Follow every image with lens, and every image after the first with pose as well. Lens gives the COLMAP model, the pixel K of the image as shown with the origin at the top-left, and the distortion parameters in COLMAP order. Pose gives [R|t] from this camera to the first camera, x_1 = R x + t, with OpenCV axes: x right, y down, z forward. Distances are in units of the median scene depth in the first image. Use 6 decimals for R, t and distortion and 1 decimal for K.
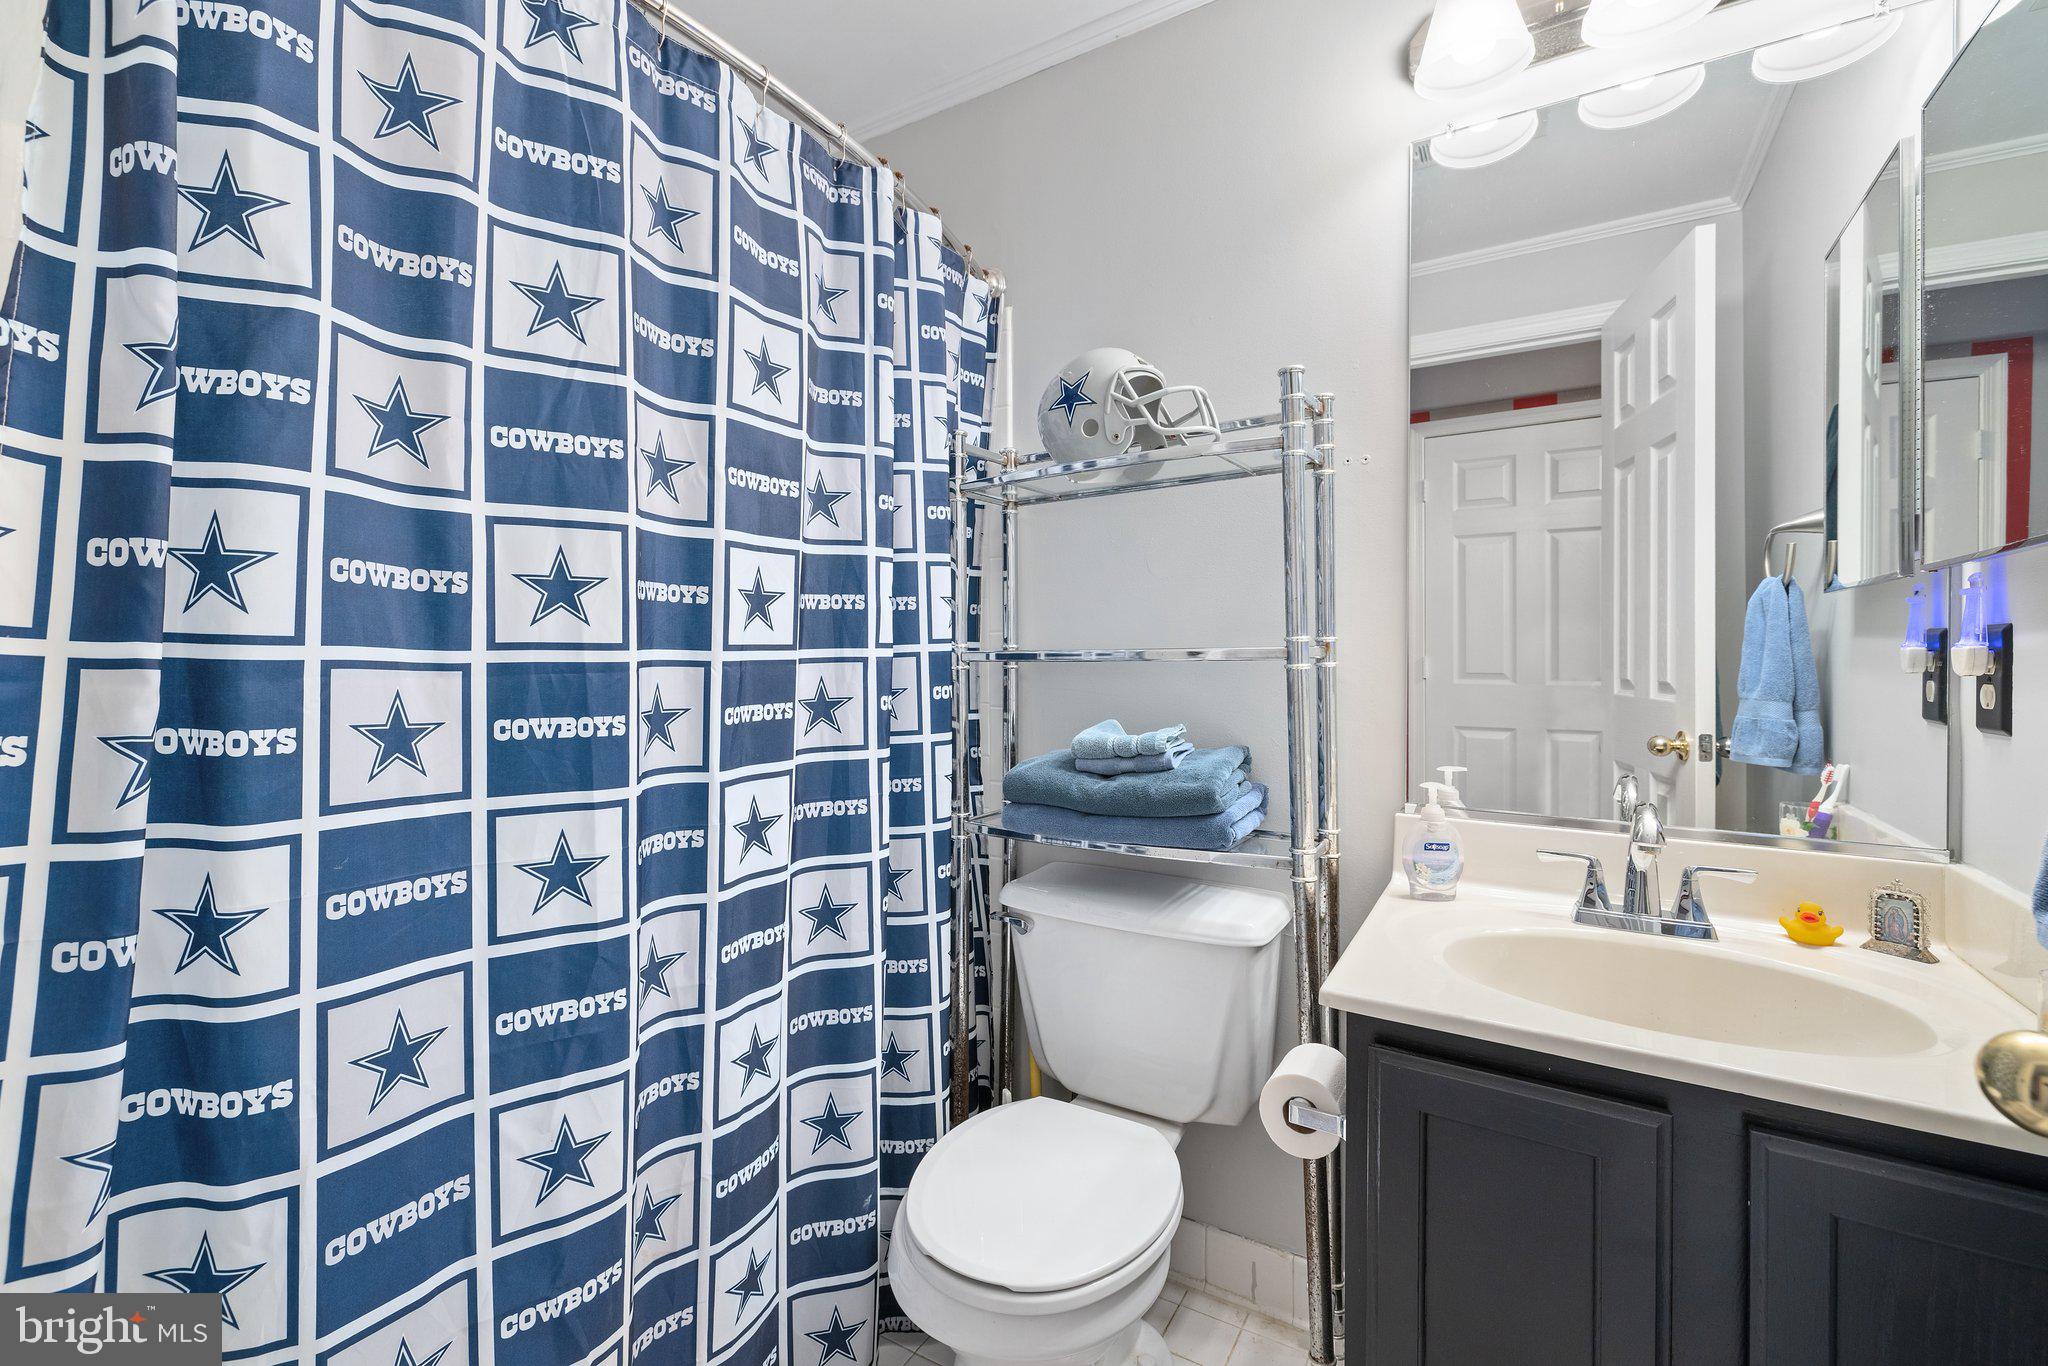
lens RADIAL K [[856.8, 0, 1003.8], [0, 856.8, 671.6], [0, 0, 1]] dist [-0.002212, -0.000227]
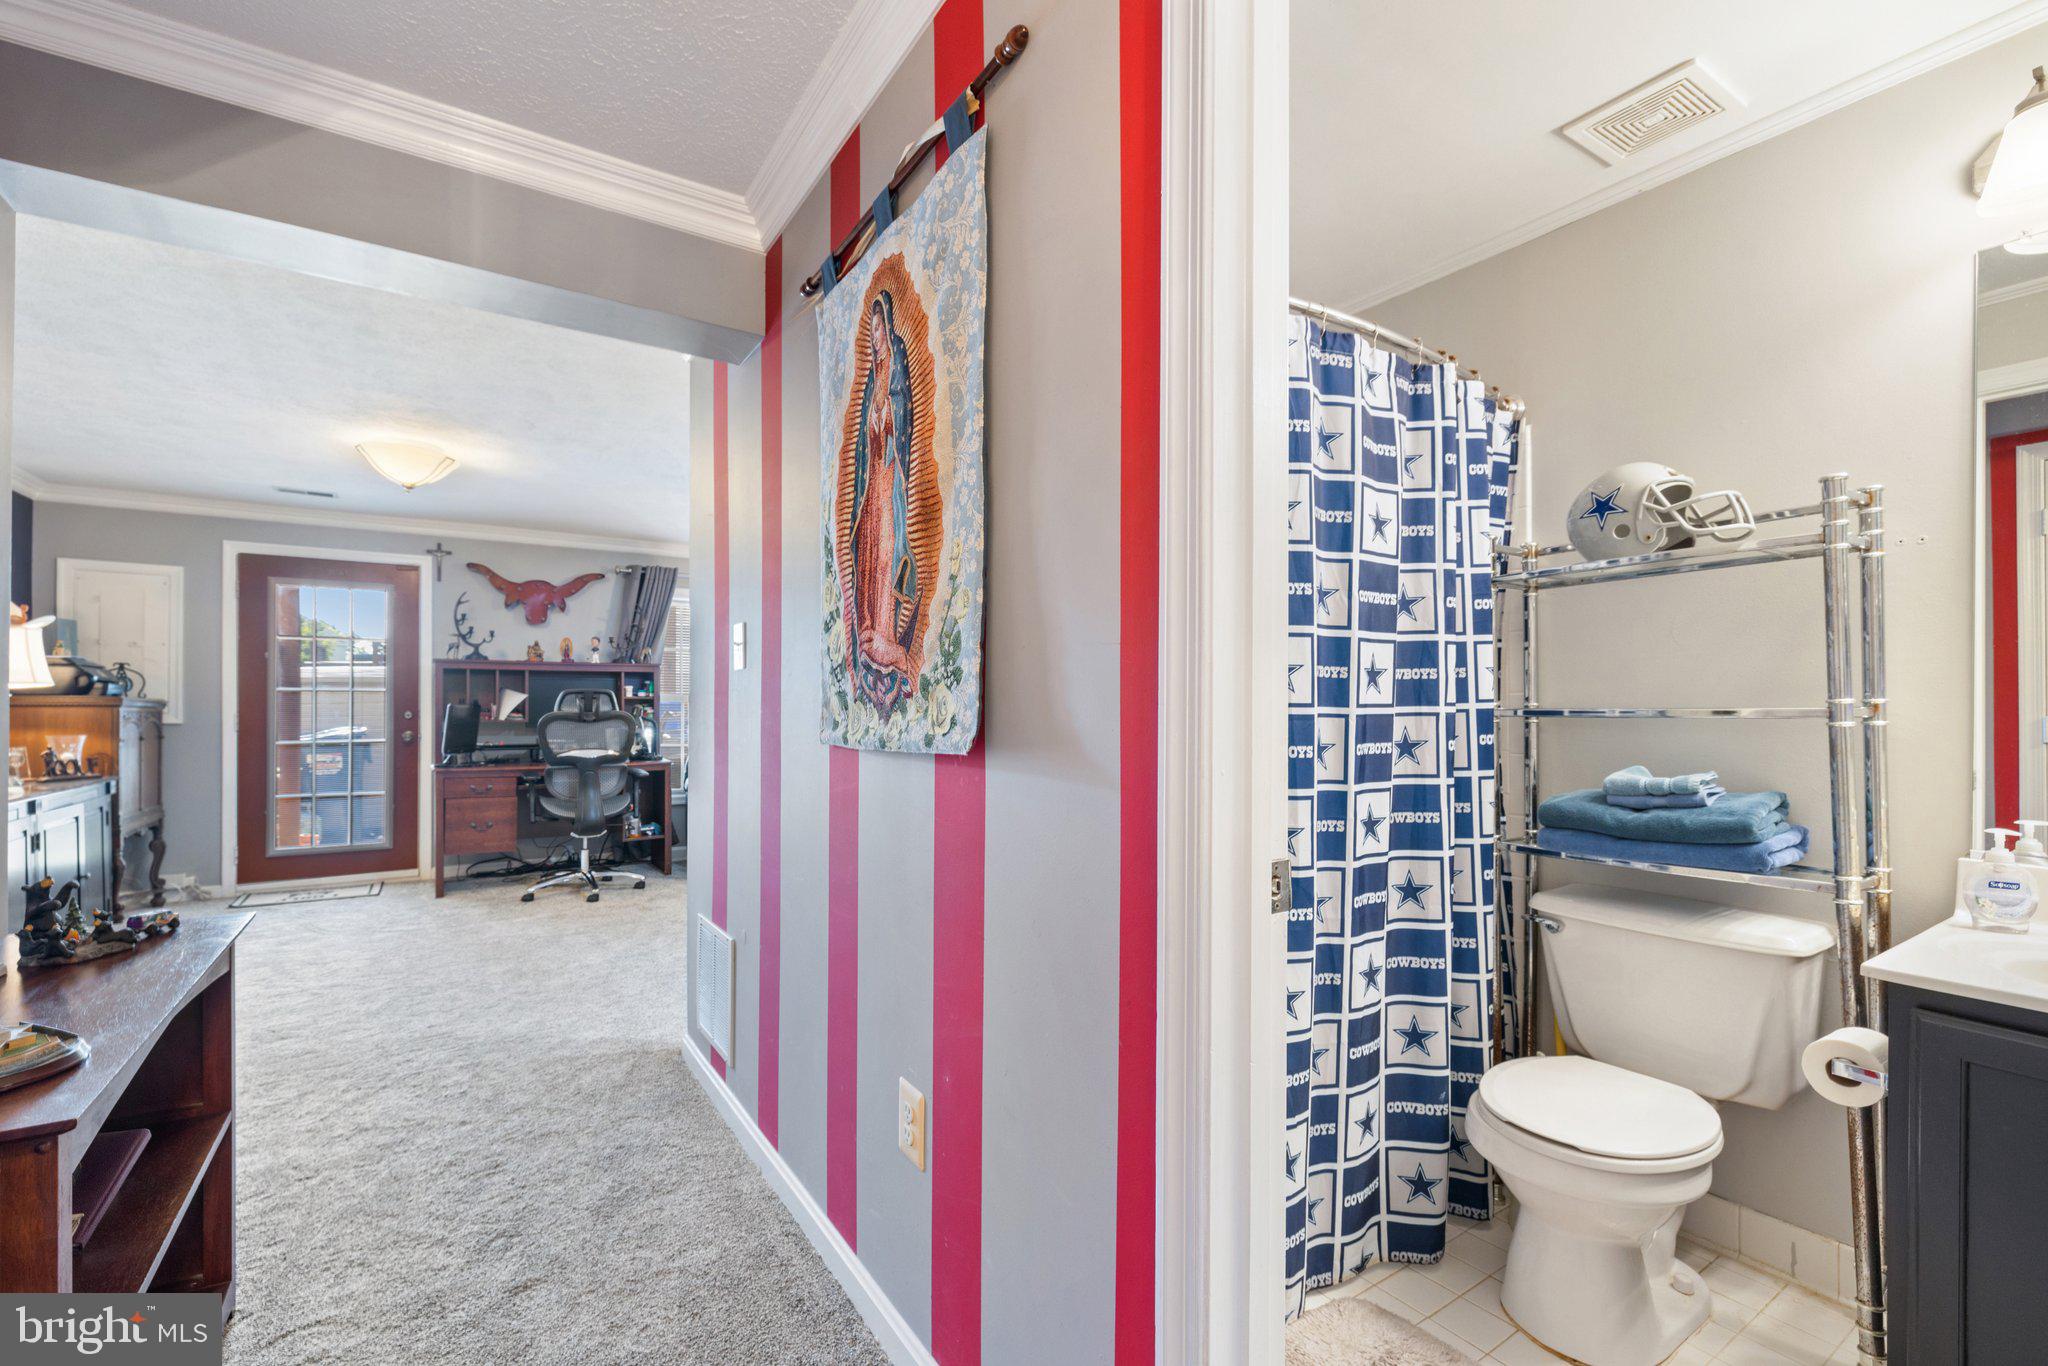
lens RADIAL K [[869.3, 0, 996.8], [0, 869.3, 703.0], [0, 0, 1]] dist [0.000736, 0.000220]
pose [[0.903167, 0.005607, -0.429253, -0.200079], [-0.015938, 0.999663, -0.020477, 0.008442], [0.428994, 0.025336, 0.902952, -0.602950]]
